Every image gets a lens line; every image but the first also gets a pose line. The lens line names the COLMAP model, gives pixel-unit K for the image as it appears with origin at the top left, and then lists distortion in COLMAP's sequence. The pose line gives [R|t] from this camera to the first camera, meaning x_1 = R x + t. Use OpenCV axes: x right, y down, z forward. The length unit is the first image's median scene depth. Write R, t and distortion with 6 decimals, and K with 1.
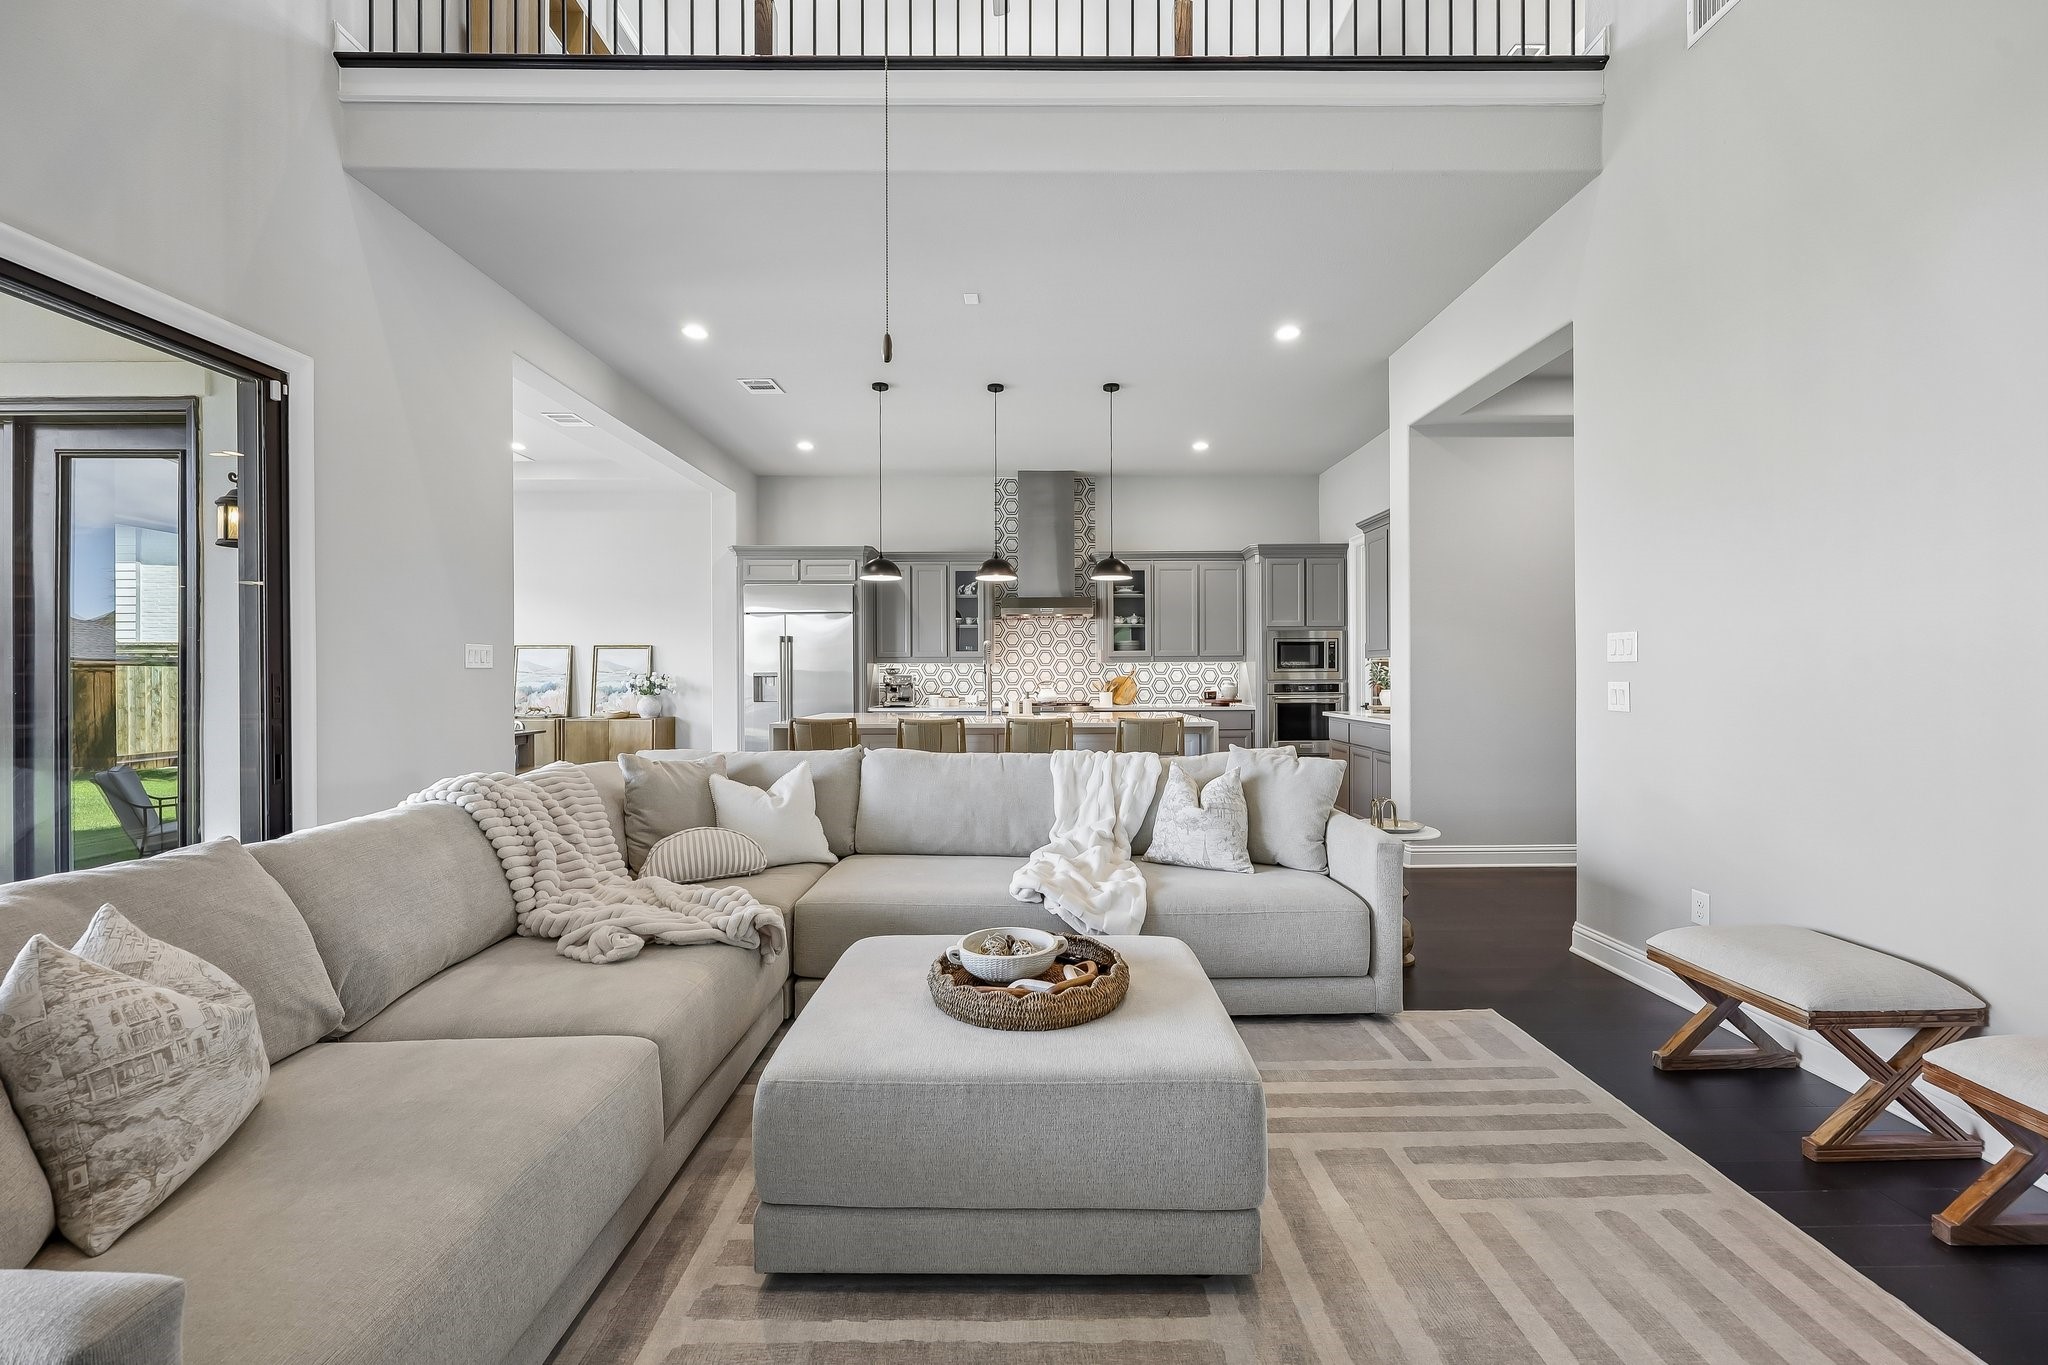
lens RADIAL K [[833.0, 0, 1031.9], [0, 833.0, 669.5], [0, 0, 1]] dist [-0.000375, 0.000979]
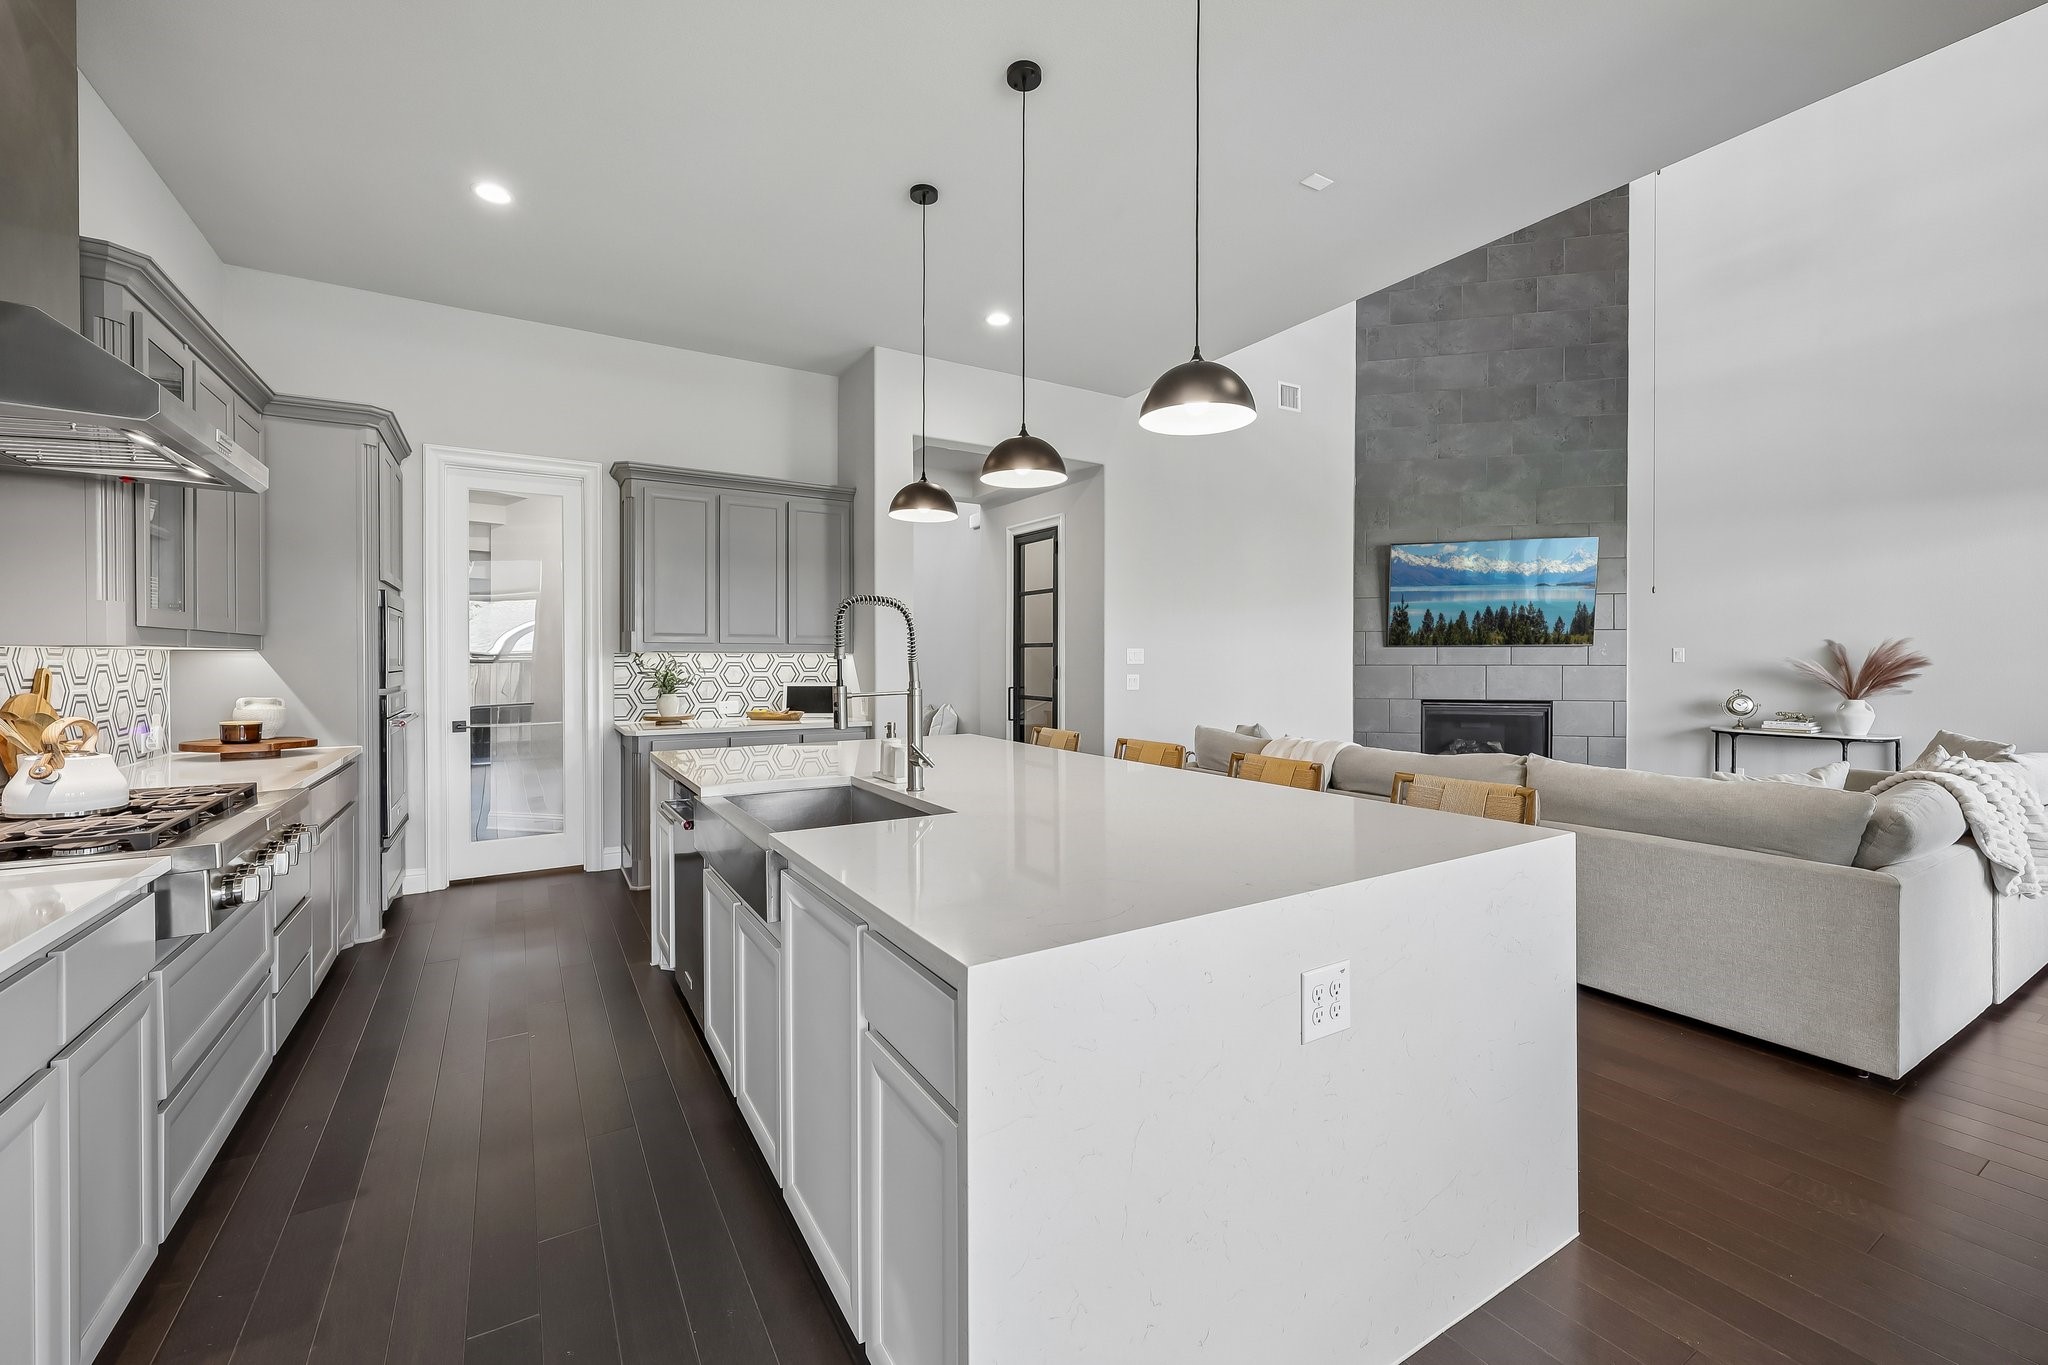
lens RADIAL K [[833.0, 0, 1003.5], [0, 833.0, 665.3], [0, 0, 1]] dist [-0.000375, 0.000979]
pose [[-0.505574, -0.002293, 0.862780, -0.709485], [-0.002827, 0.999996, 0.001002, -0.006522], [-0.862778, -0.001932, -0.505578, 2.019842]]
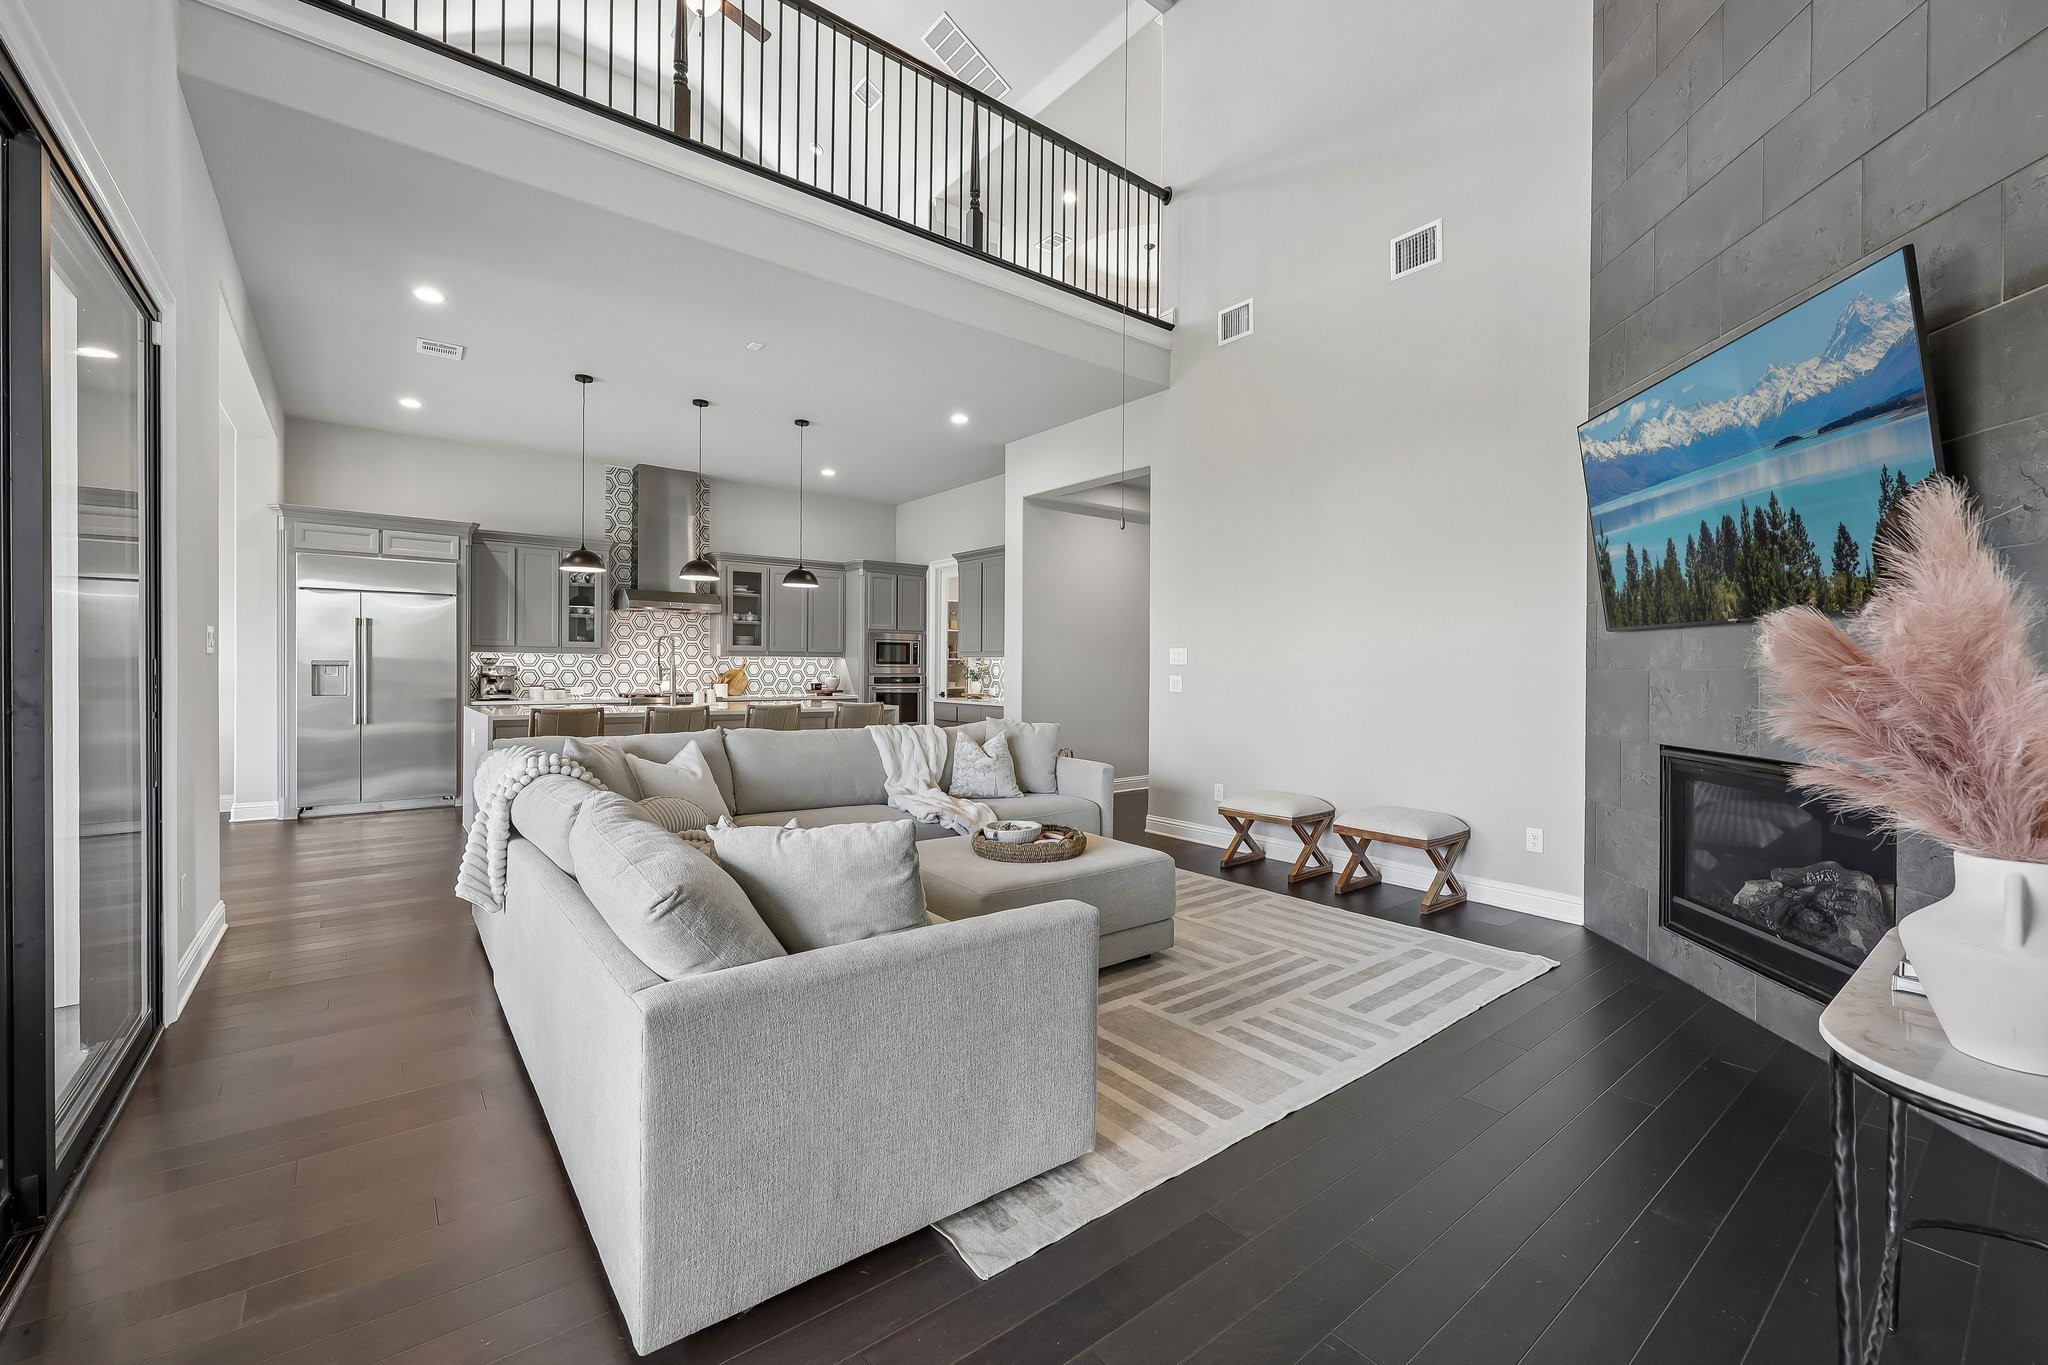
lens RADIAL K [[833.0, 0, 1034.1], [0, 833.0, 672.9], [0, 0, 1]] dist [-0.000375, 0.000979]
pose [[0.785120, 0.007387, 0.619299, -0.598106], [-0.014729, 0.999869, 0.006745, 0.000526], [-0.619168, -0.014417, 0.785126, -0.206840]]
